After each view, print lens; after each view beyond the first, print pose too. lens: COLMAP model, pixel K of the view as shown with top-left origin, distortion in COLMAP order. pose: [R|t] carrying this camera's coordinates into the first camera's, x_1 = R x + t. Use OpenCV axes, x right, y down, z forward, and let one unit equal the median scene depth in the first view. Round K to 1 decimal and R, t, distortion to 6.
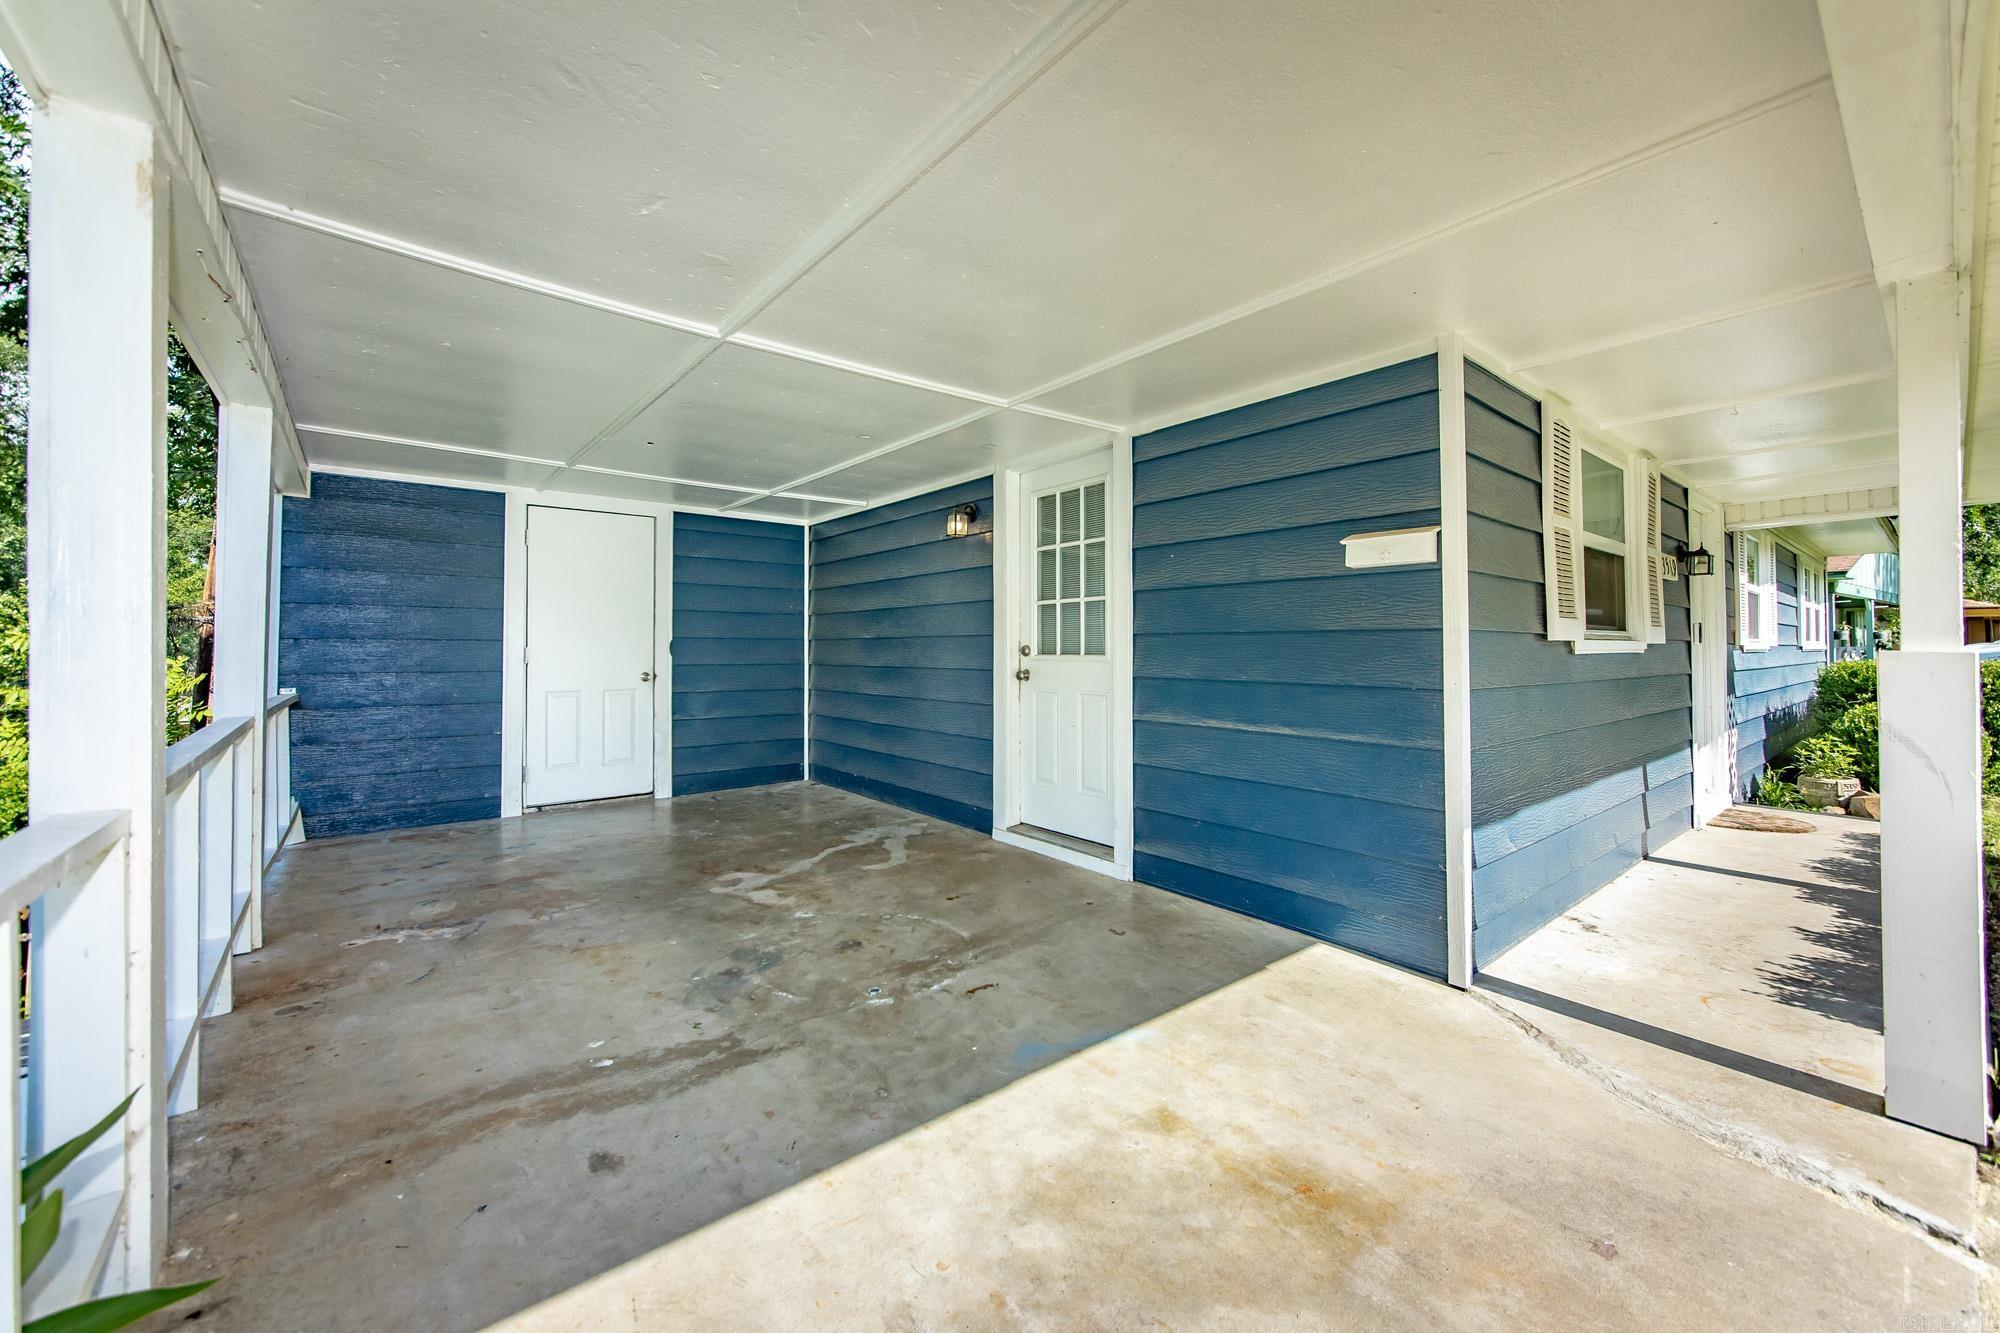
lens RADIAL K [[769.7, 0, 989.1], [0, 769.7, 639.3], [0, 0, 1]] dist [-0.000393, 0.000072]
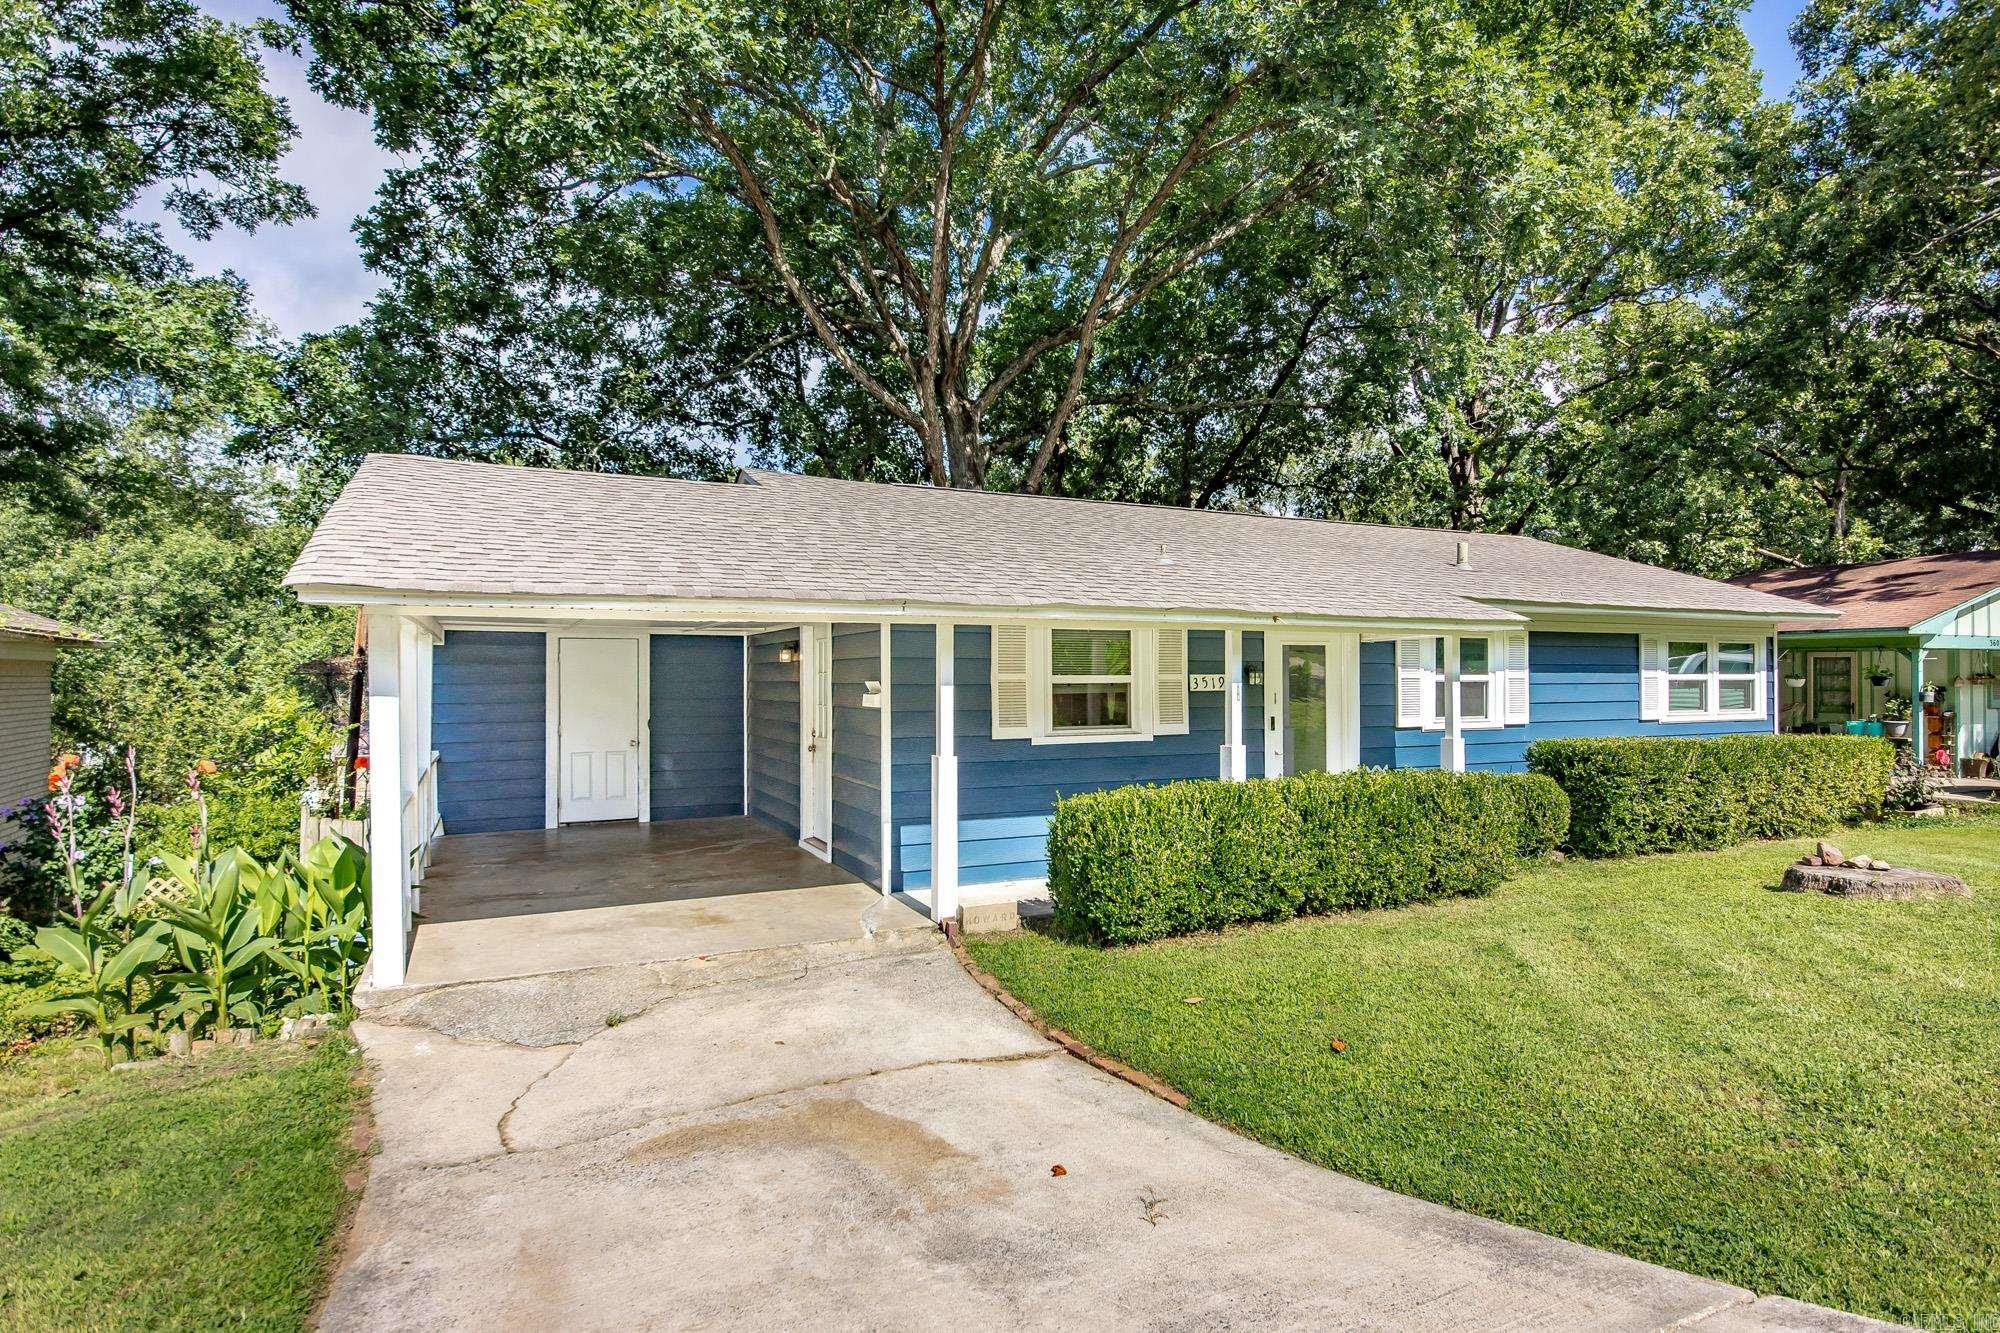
lens RADIAL K [[1019.1, 0, 1000.8], [0, 1019.1, 669.9], [0, 0, 1]] dist [-0.003739, -0.000710]
pose [[0.976237, -0.005654, -0.216633, 1.106290], [0.005715, 0.999984, -0.000346, -0.144018], [0.216631, -0.000900, 0.976253, -1.283254]]
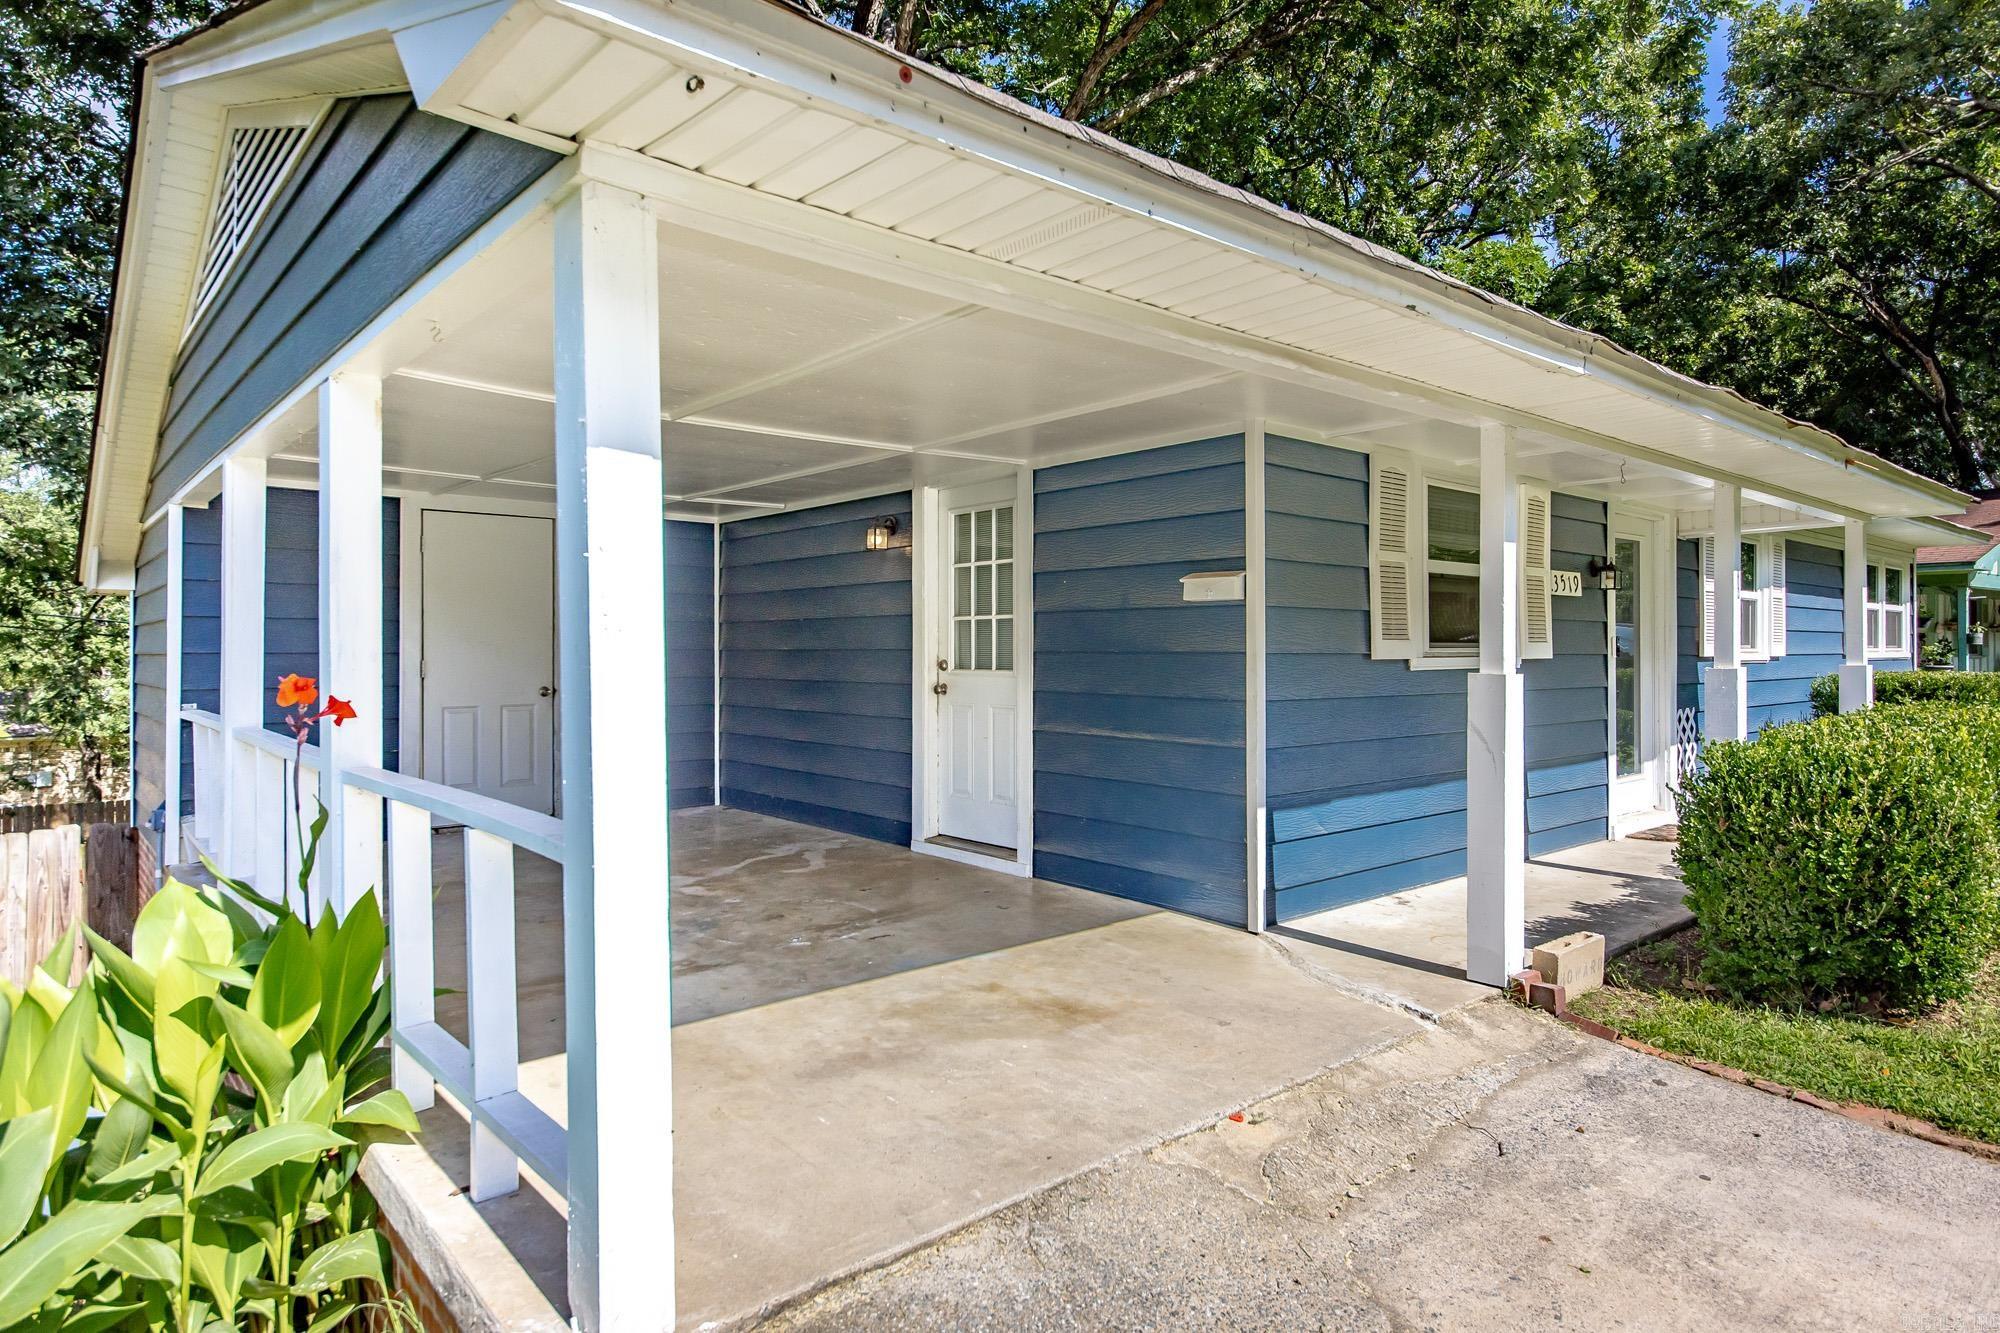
lens RADIAL K [[1123.7, 0, 999.1], [0, 1123.7, 641.5], [0, 0, 1]] dist [0.005199, 0.000679]
pose [[0.999335, -0.000507, 0.036468, 0.080726], [0.000309, 0.999985, 0.005449, -0.029565], [-0.036471, -0.005434, 0.999320, -0.586025]]
